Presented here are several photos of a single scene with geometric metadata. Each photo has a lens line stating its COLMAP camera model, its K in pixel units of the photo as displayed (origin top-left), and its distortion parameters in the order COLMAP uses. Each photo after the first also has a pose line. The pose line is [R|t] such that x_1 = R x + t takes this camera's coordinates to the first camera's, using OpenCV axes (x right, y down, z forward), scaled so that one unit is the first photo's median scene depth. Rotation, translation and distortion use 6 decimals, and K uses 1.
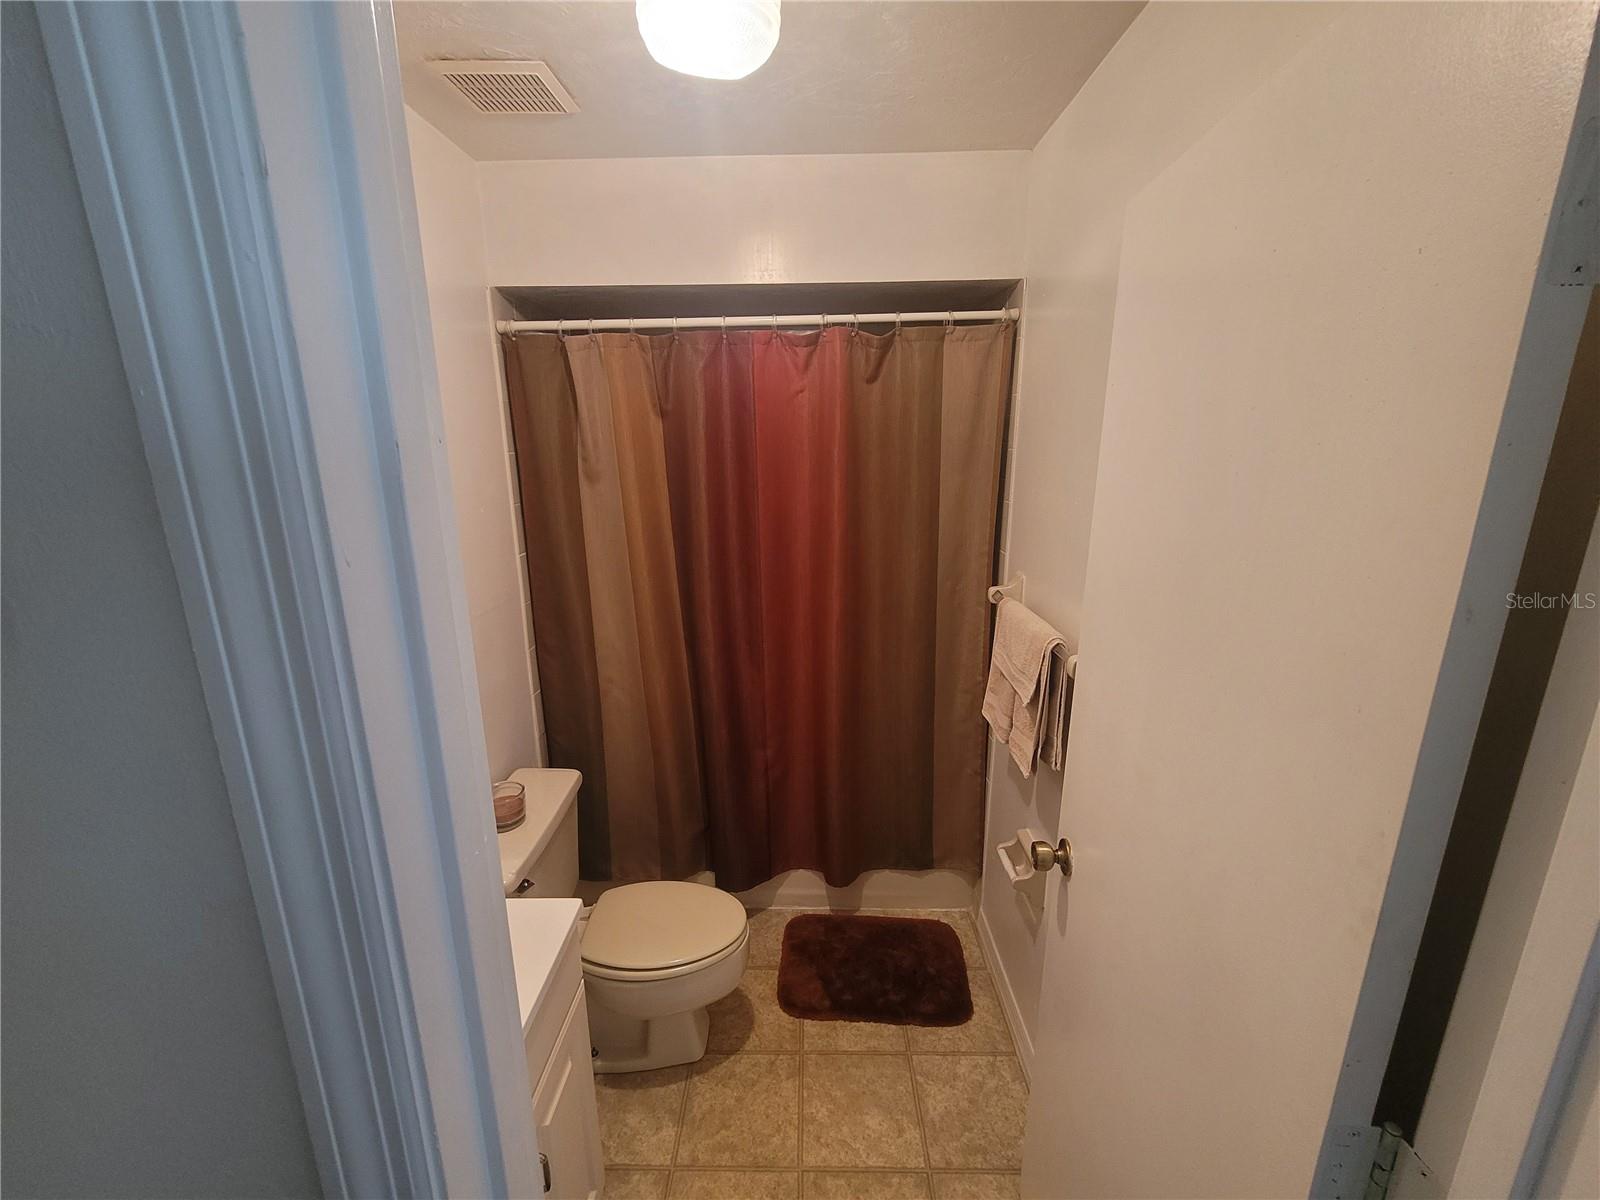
lens RADIAL K [[660.2, 0, 796.5], [0, 660.2, 602.2], [0, 0, 1]] dist [0.000658, -0.000028]
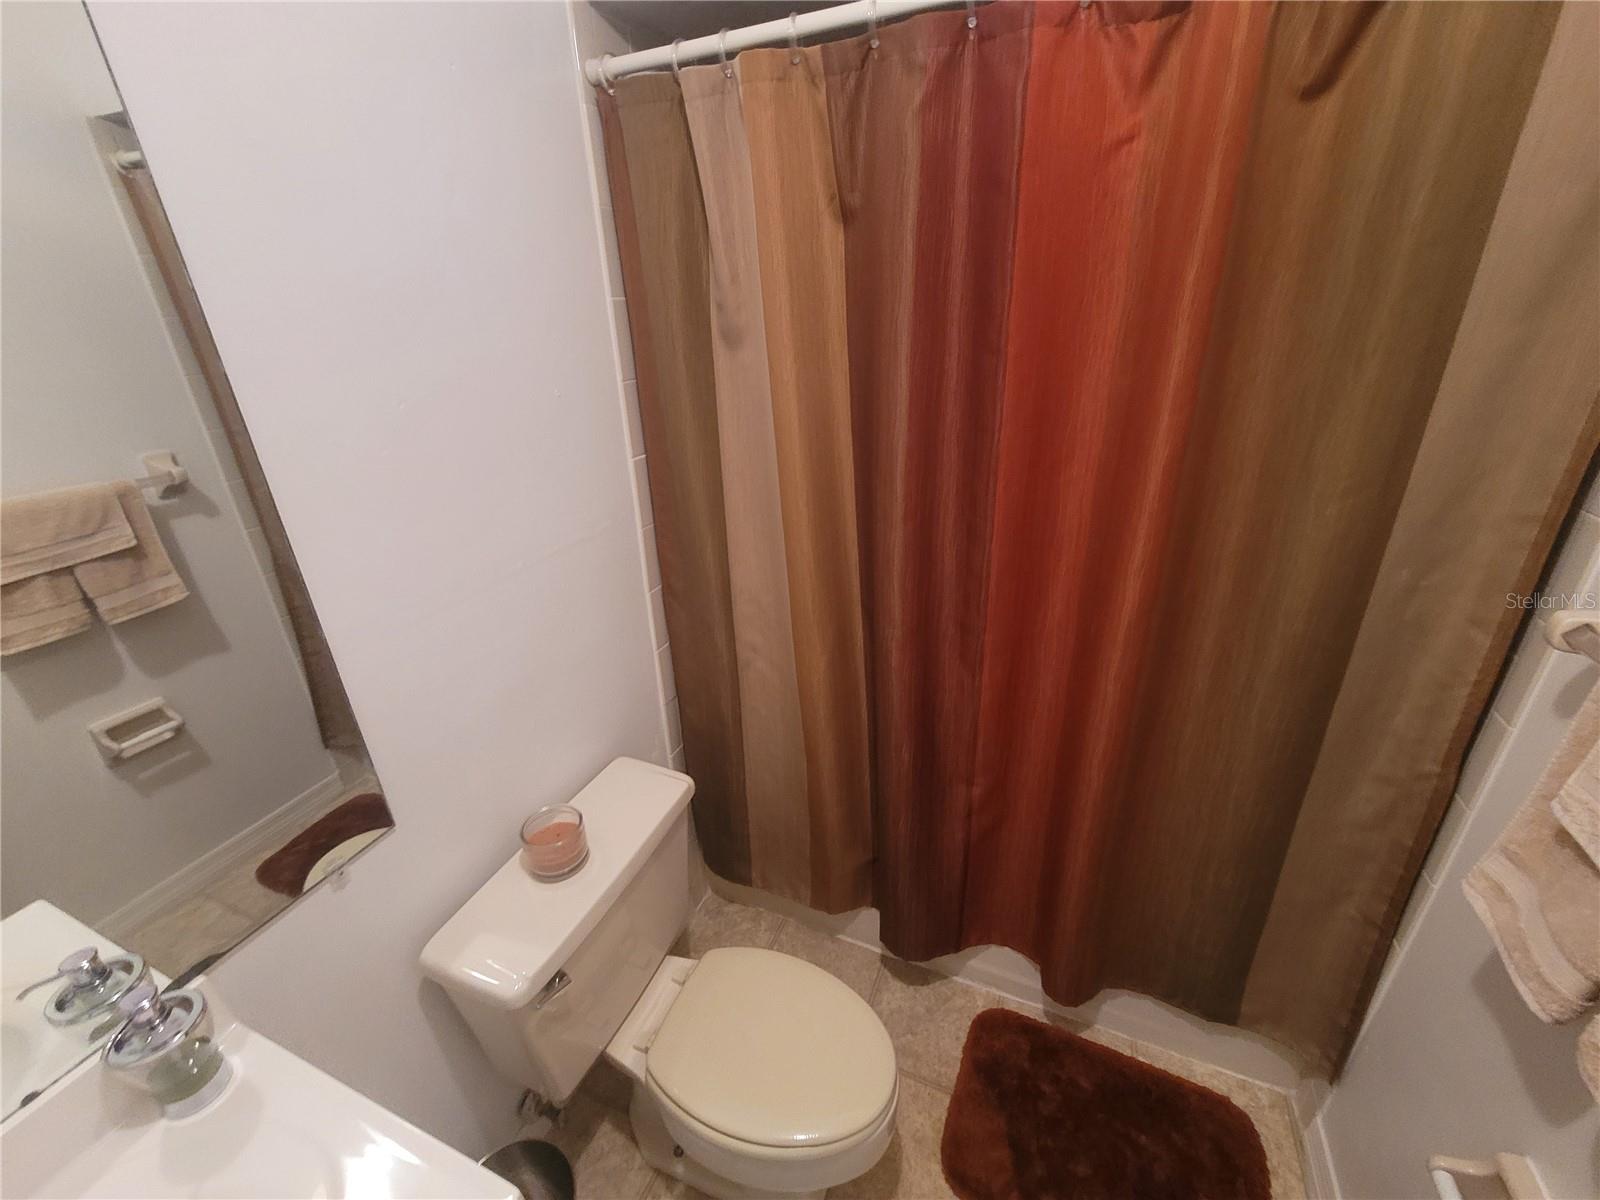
lens RADIAL K [[660.2, 0, 796.5], [0, 660.2, 602.2], [0, 0, 1]] dist [0.000658, -0.000028]
pose [[0.924262, 0.135330, -0.356968, 0.000837], [-0.073087, 0.980490, 0.182477, -0.061496], [0.374698, -0.142567, 0.916120, 0.403591]]
